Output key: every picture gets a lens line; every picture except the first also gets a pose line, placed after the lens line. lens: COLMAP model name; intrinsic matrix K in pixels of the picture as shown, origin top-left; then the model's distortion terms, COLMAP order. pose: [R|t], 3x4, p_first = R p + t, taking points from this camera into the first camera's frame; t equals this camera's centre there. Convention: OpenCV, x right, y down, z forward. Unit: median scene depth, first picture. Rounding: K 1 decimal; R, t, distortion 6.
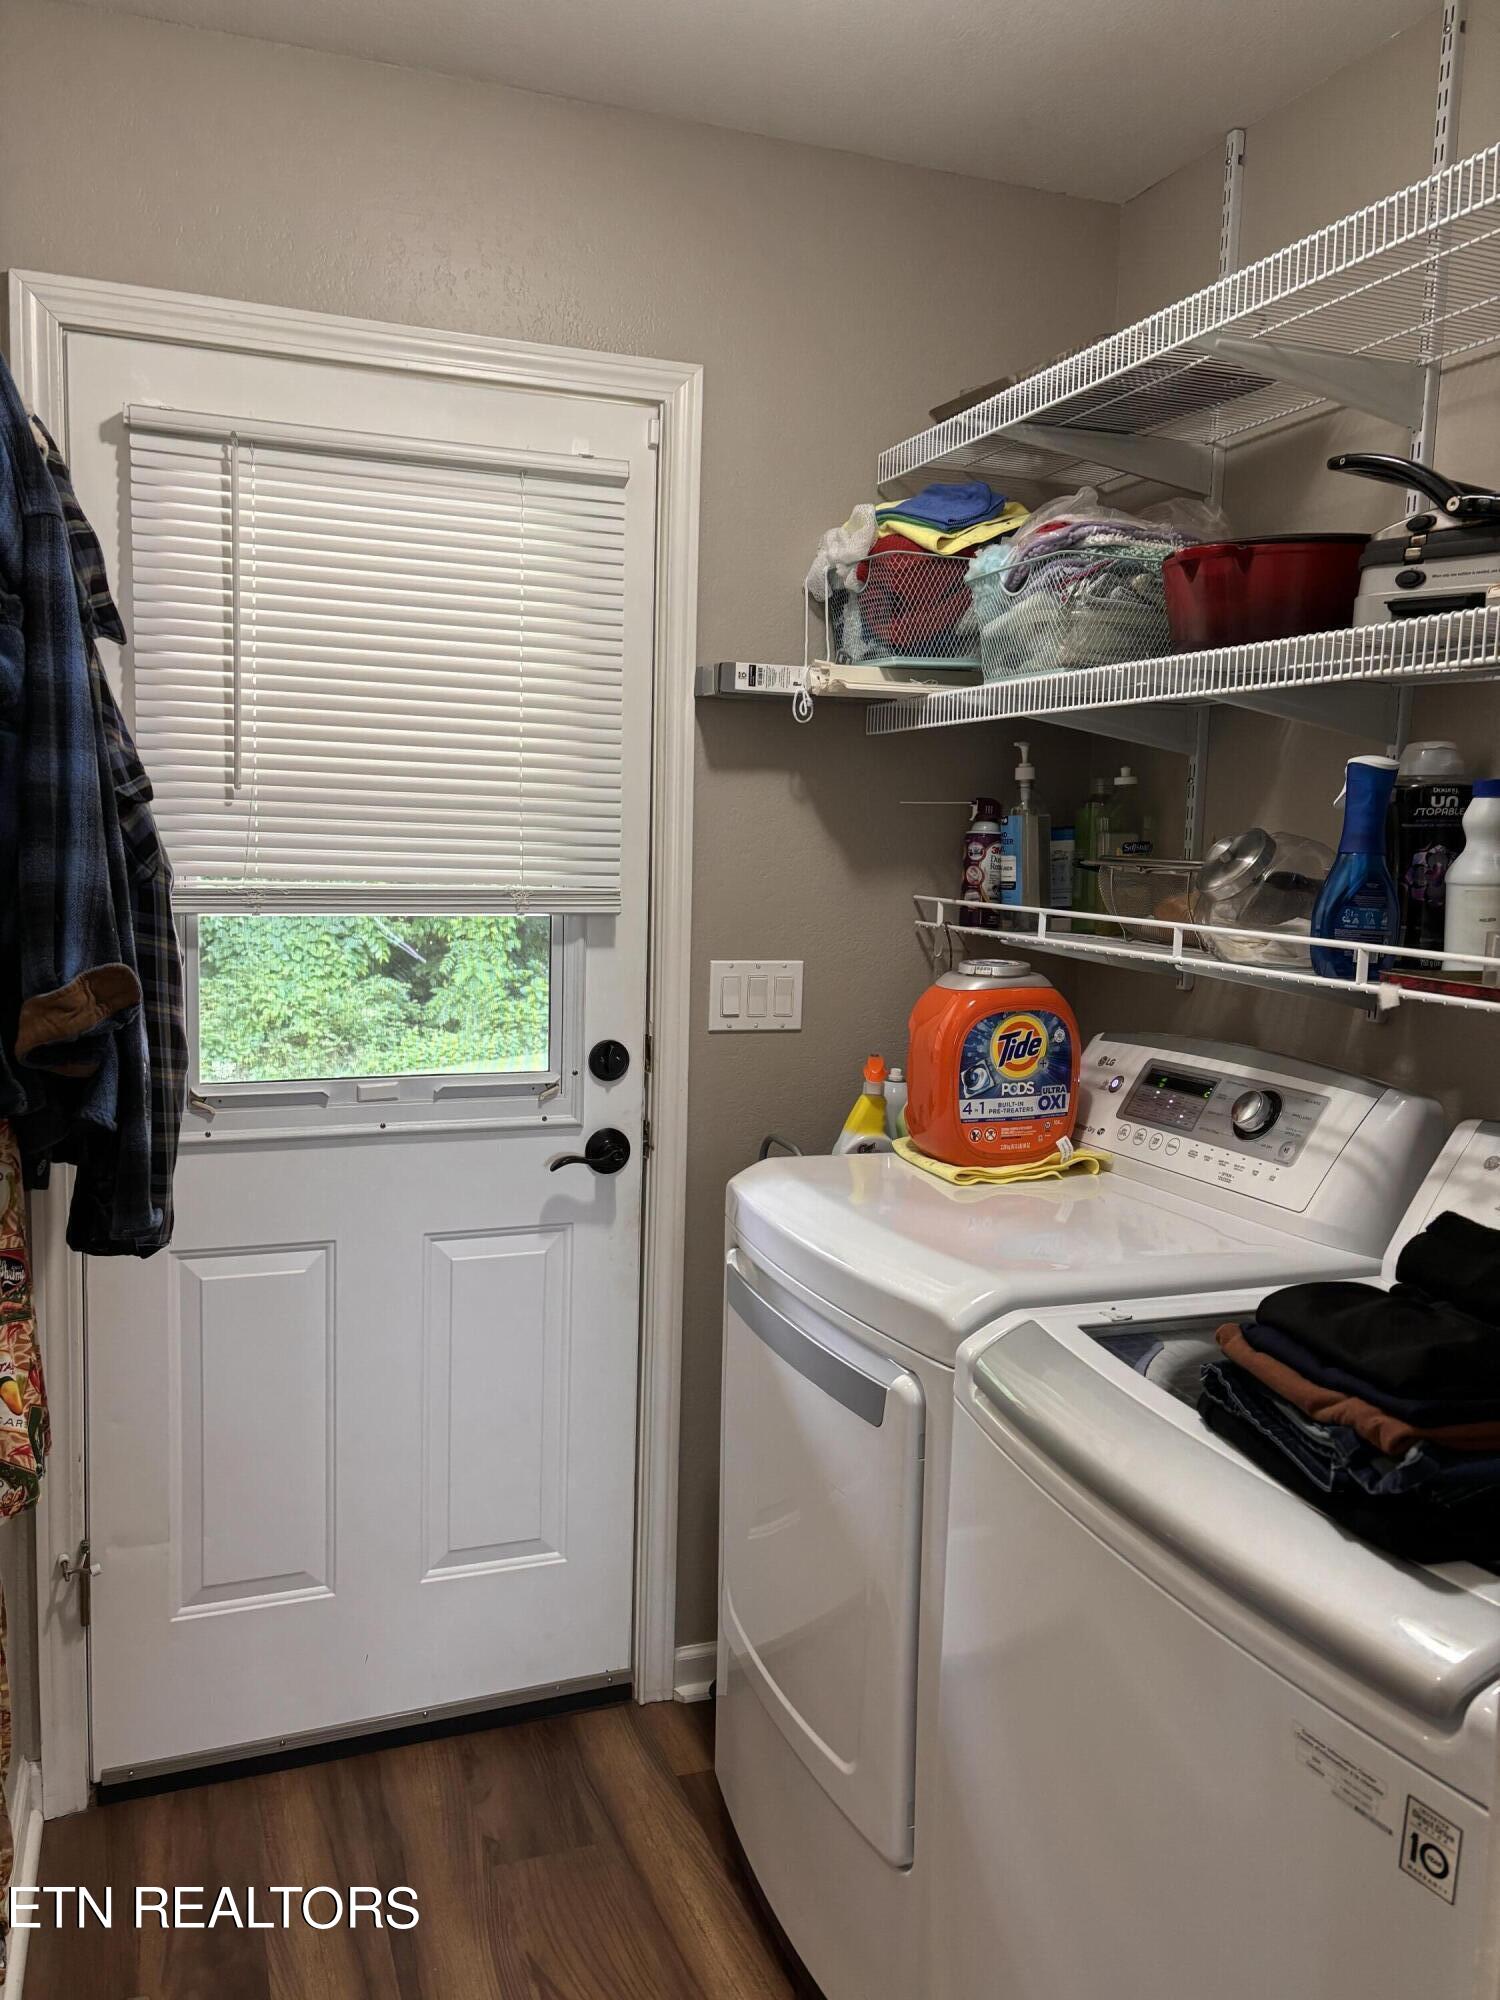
lens RADIAL K [[1498.4, 0, 753.1], [0, 1498.4, 1003.6], [0, 0, 1]] dist [-0.007900, -0.002615]
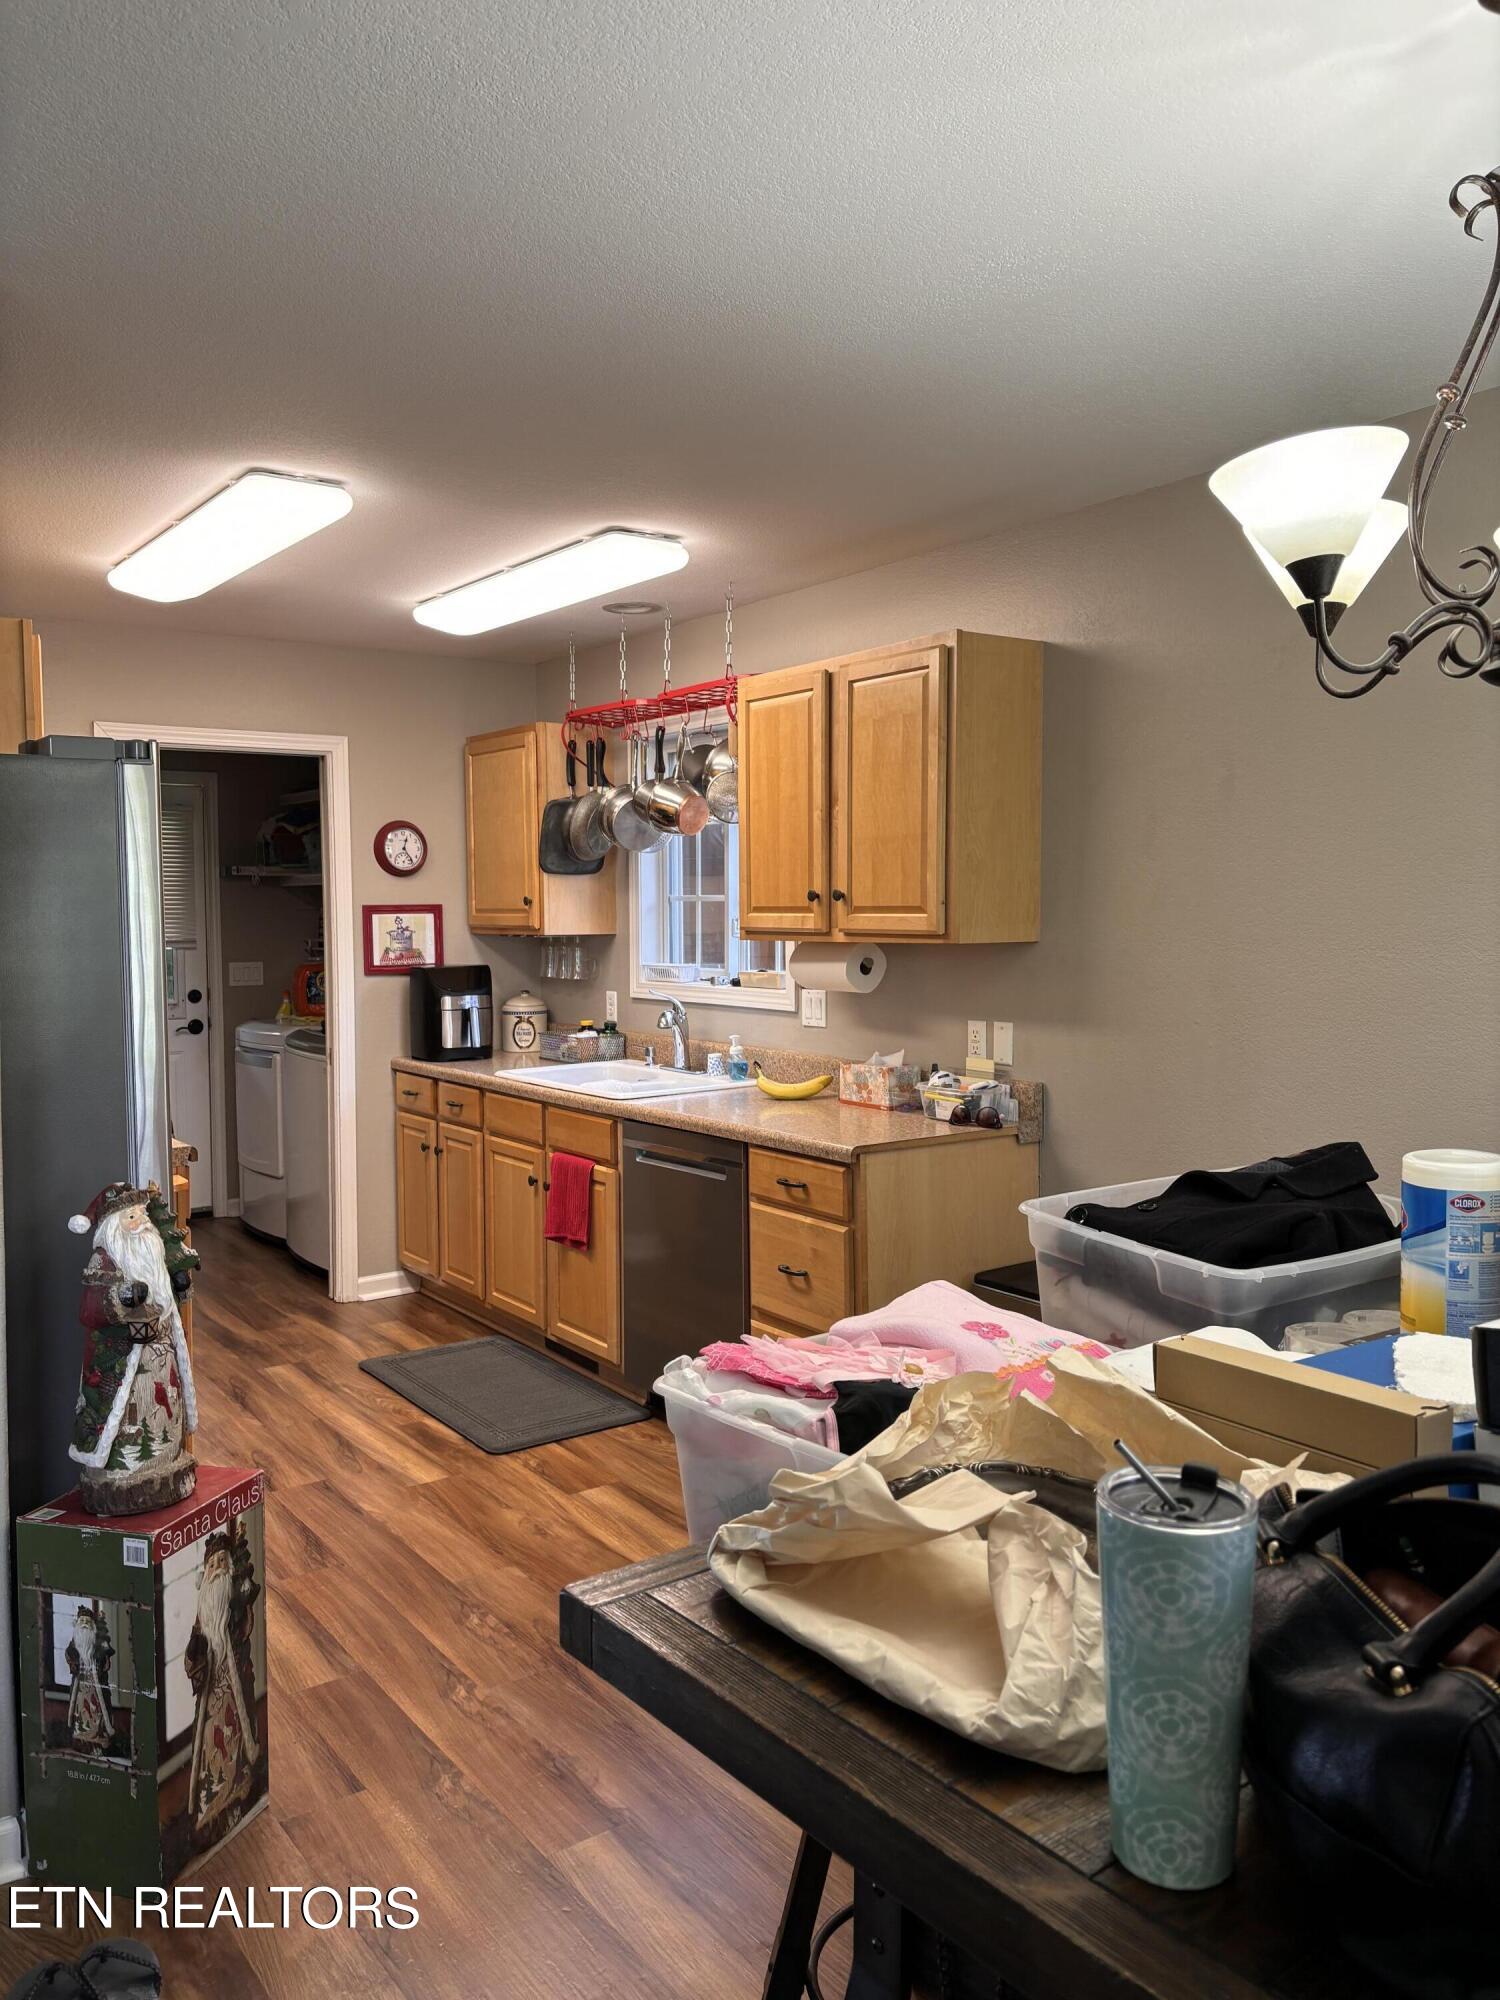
lens RADIAL K [[1498.4, 0, 749.7], [0, 1498.4, 997.3], [0, 0, 1]] dist [-0.007900, -0.002615]
pose [[0.959171, -0.046761, 0.278935, 0.139476], [0.055927, 0.998122, -0.024991, 0.183205], [-0.277243, 0.039571, 0.959985, -2.277853]]
